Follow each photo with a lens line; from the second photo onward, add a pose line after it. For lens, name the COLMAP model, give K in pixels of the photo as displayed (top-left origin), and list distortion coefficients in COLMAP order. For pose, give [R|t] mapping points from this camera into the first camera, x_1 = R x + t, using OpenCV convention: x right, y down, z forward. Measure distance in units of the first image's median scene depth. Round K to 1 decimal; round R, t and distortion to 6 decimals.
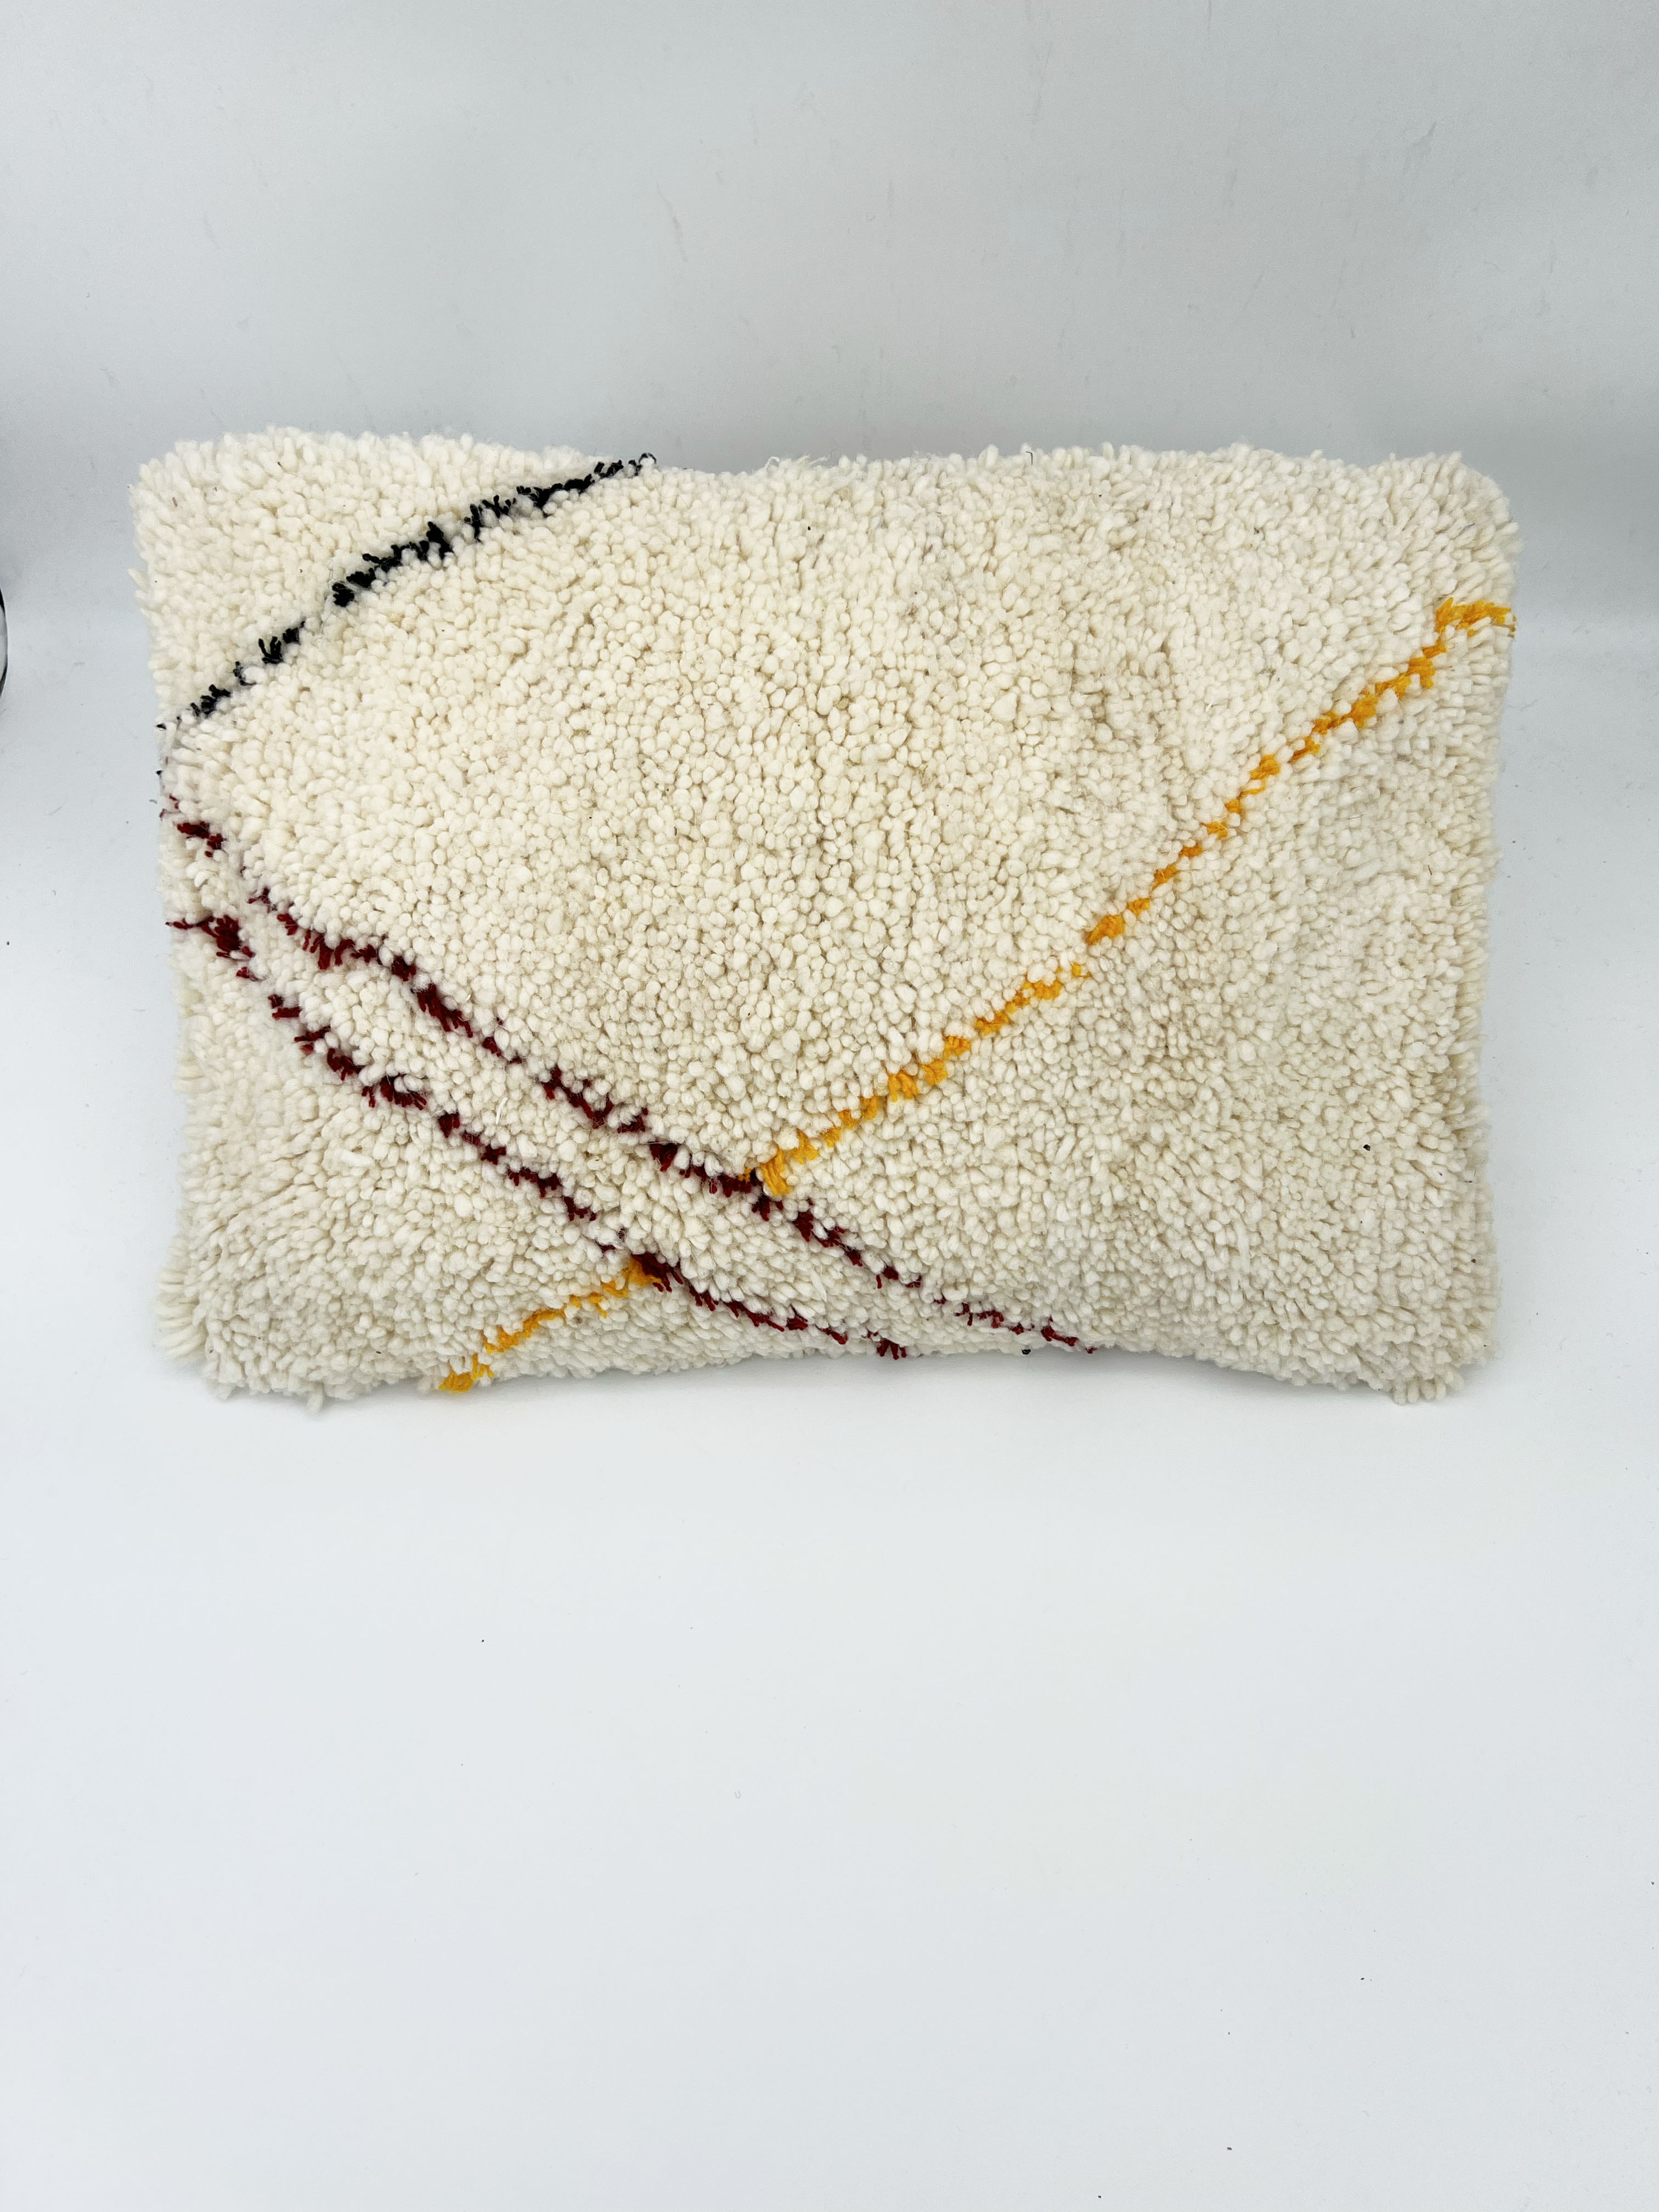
lens RADIAL K [[1671.0, 0, 824.6], [0, 1671.0, 1111.0], [0, 0, 1]] dist [0.198960, -0.582946]
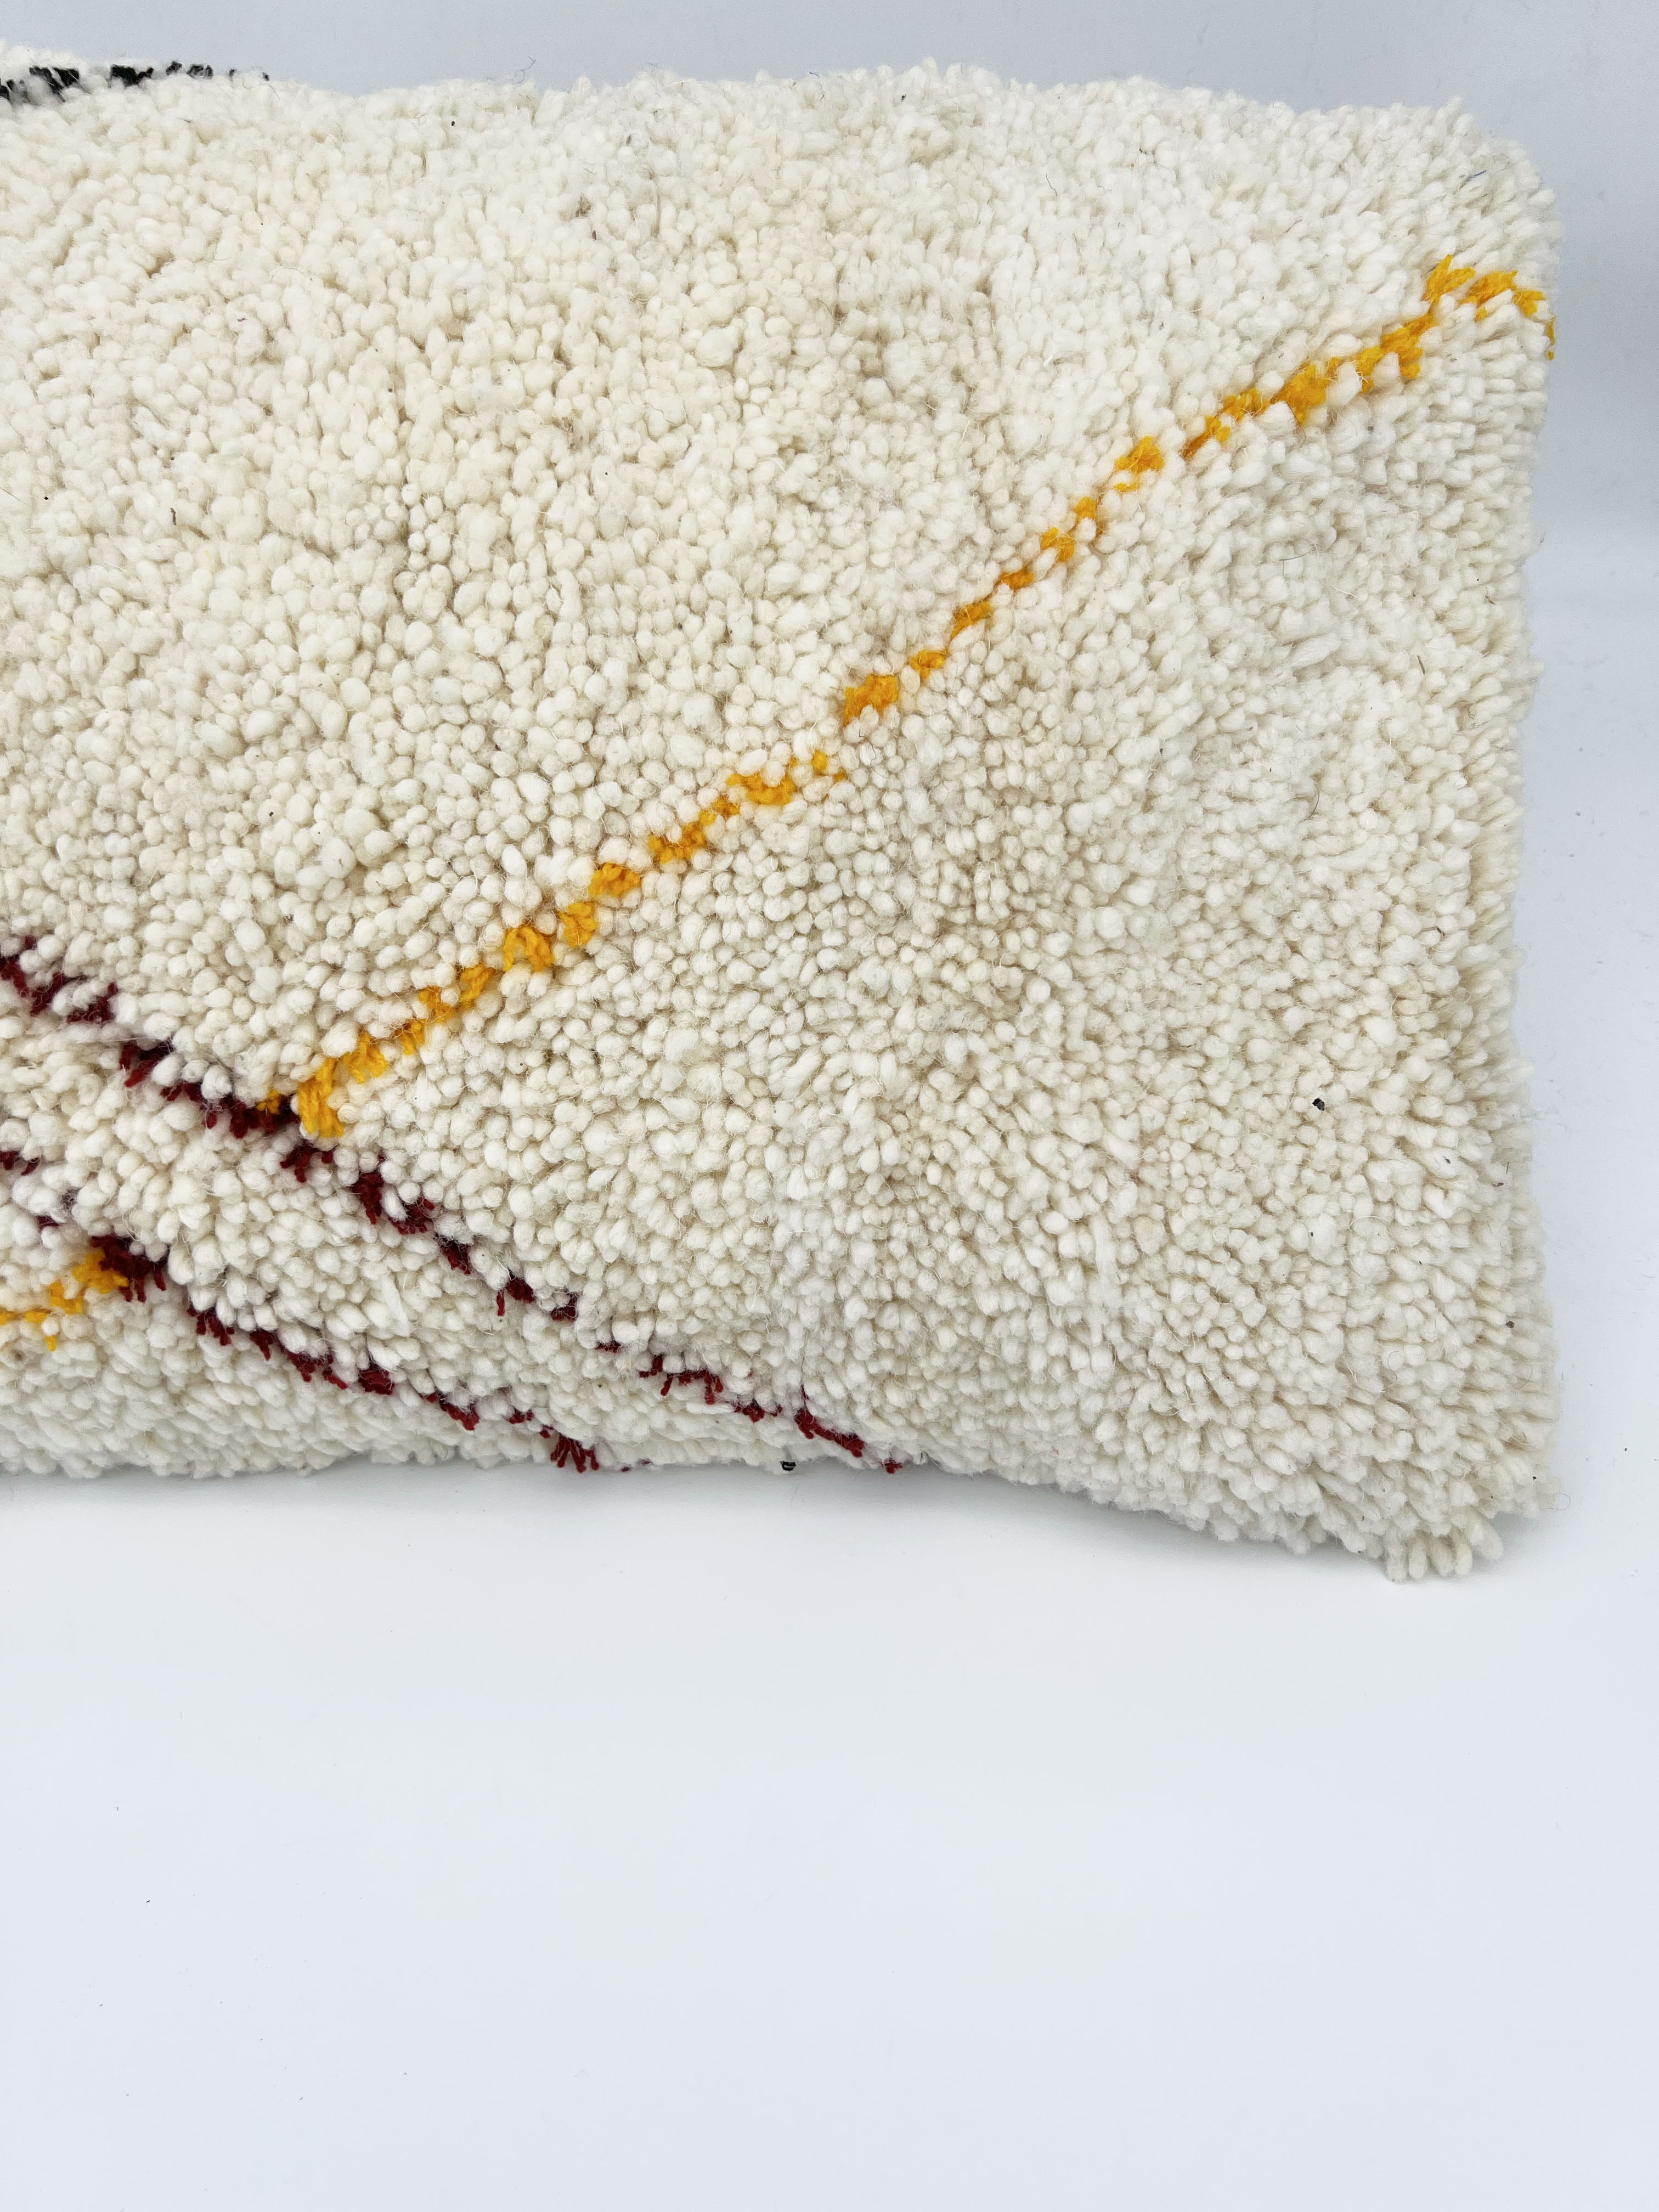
lens RADIAL K [[1674.6, 0, 832.8], [0, 1674.6, 1111.9], [0, 0, 1]] dist [0.087288, -0.156151]
pose [[0.998009, 0.040124, -0.048655, 0.183063], [-0.047901, 0.984107, -0.170995, 0.136260], [0.041021, 0.172985, 0.984070, 0.422336]]
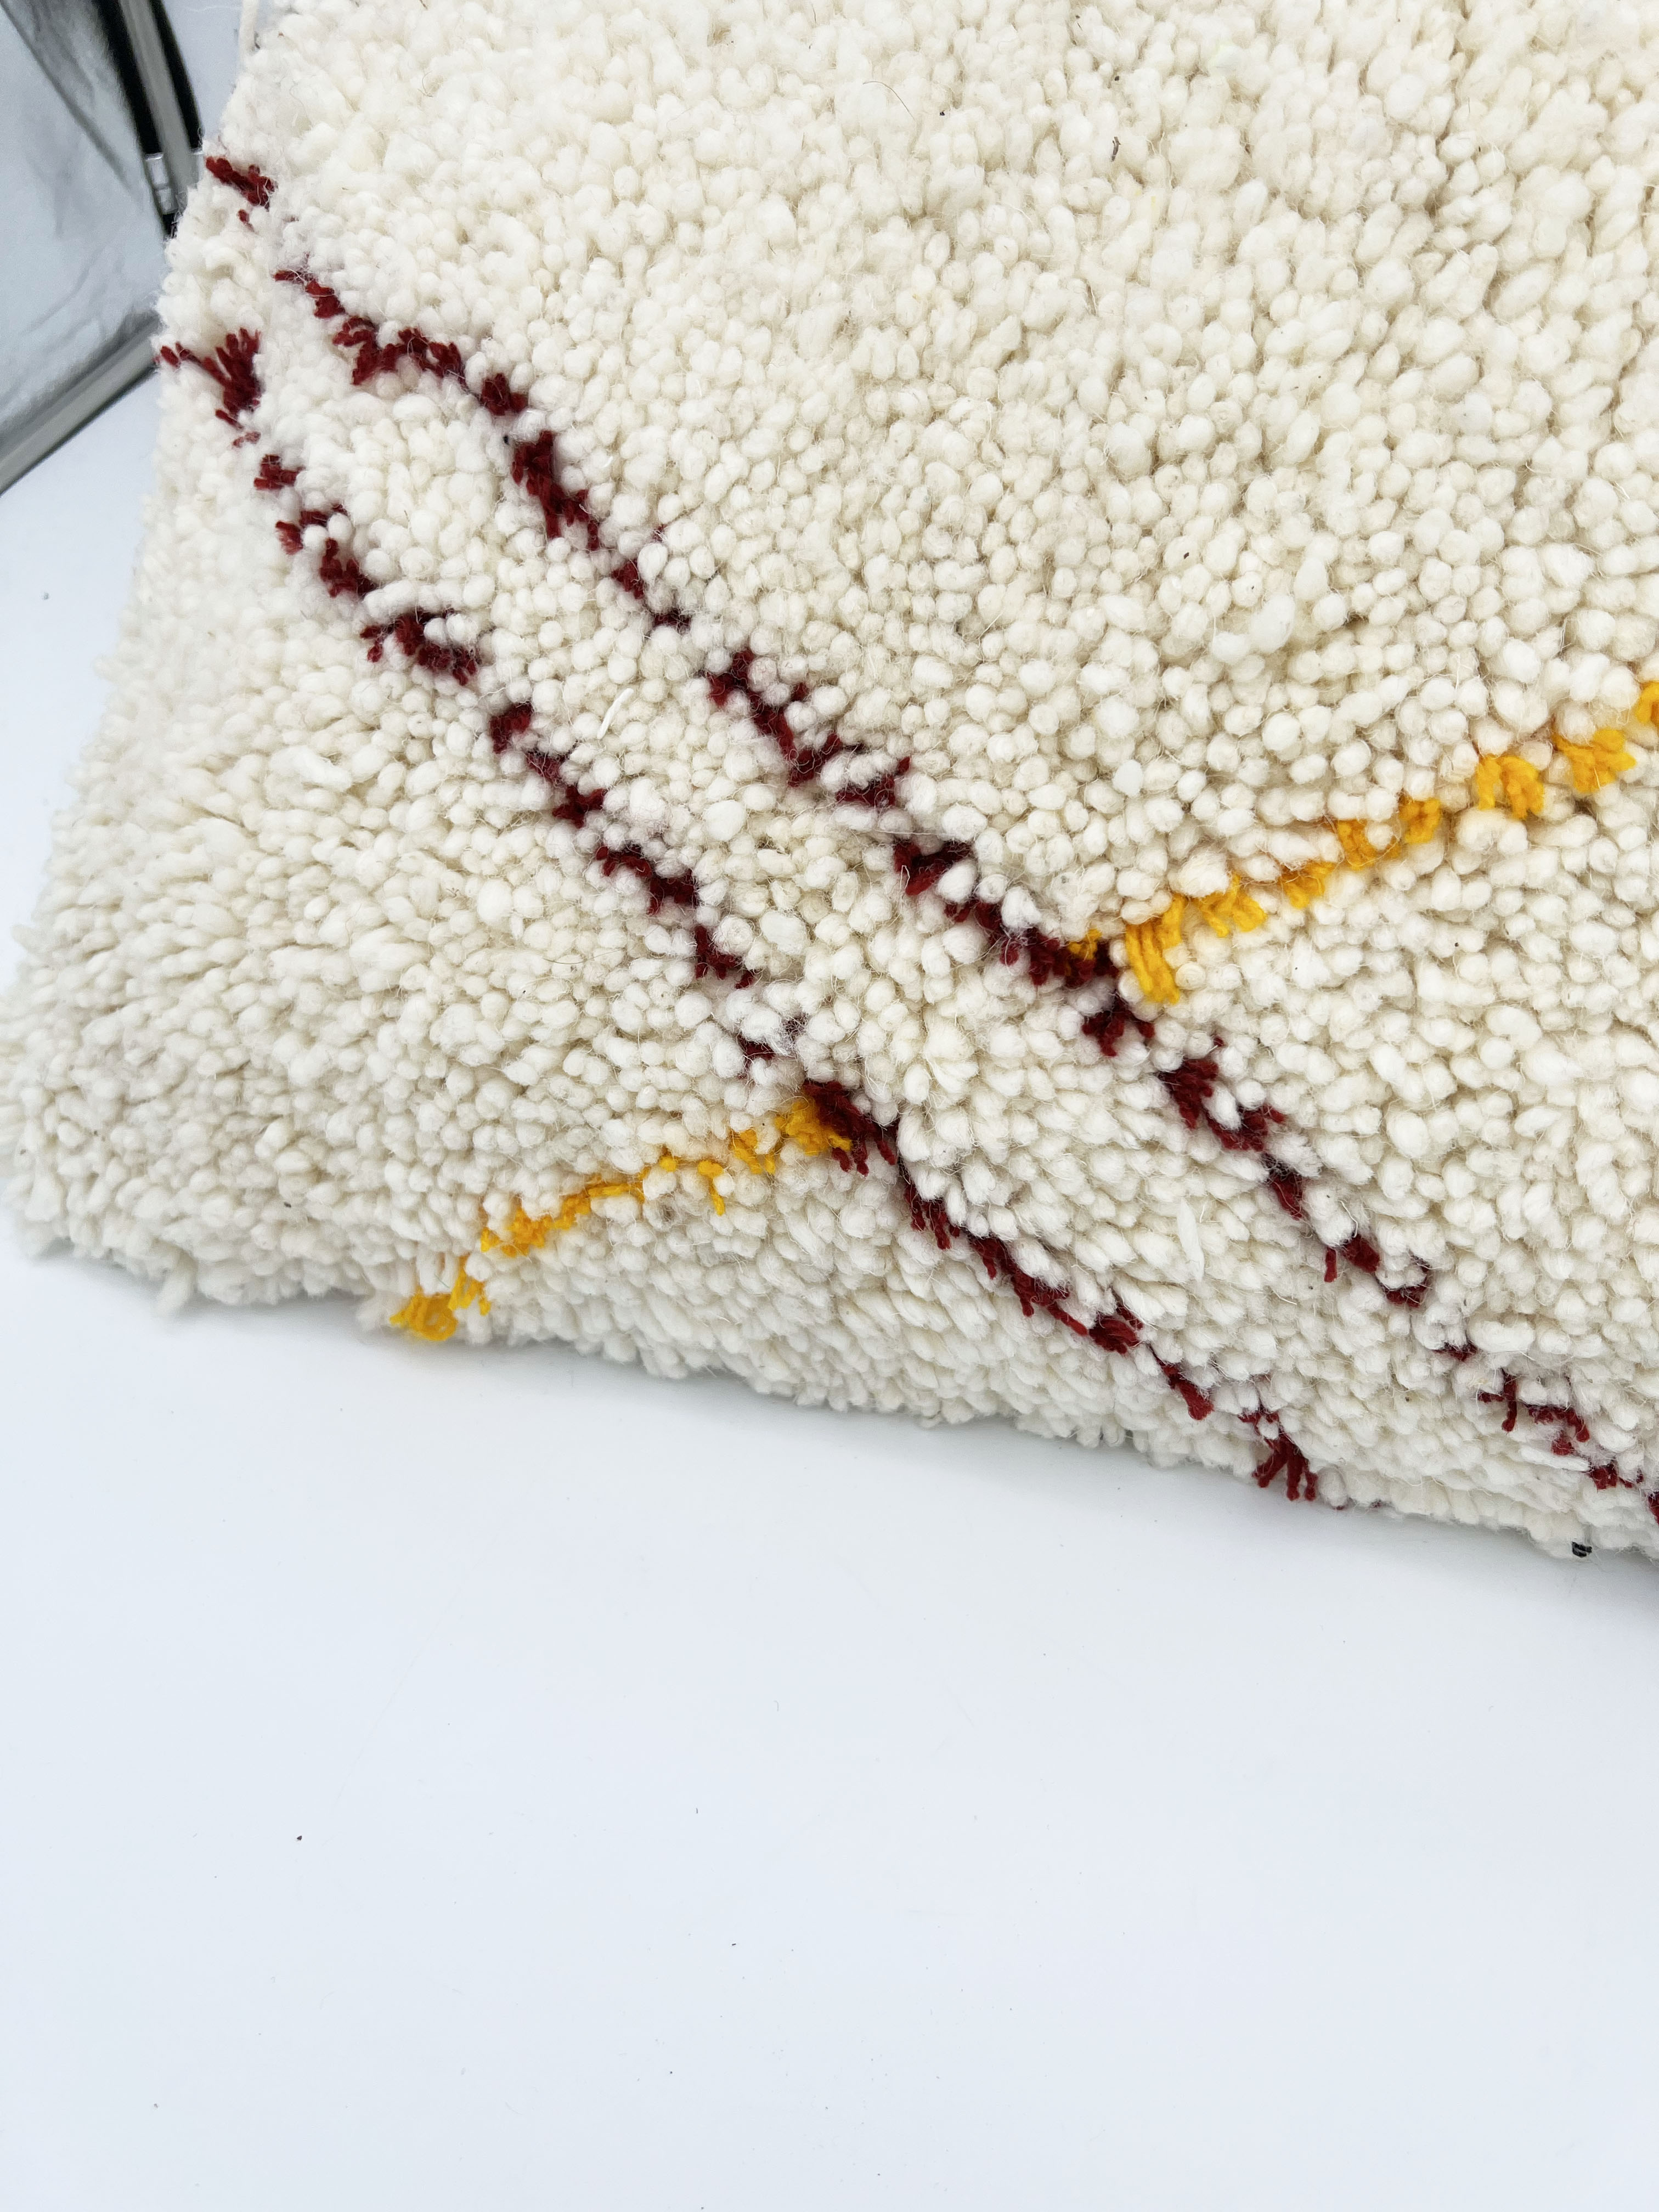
lens RADIAL K [[1727.8, 0, 829.5], [0, 1727.8, 1106.0], [0, 0, 1]] dist [0.057472, -0.098041]
pose [[0.961723, 0.213483, -0.171797, -0.025263], [-0.239769, 0.959110, -0.150395, 0.167823], [0.132665, 0.185829, 0.973585, 0.553550]]
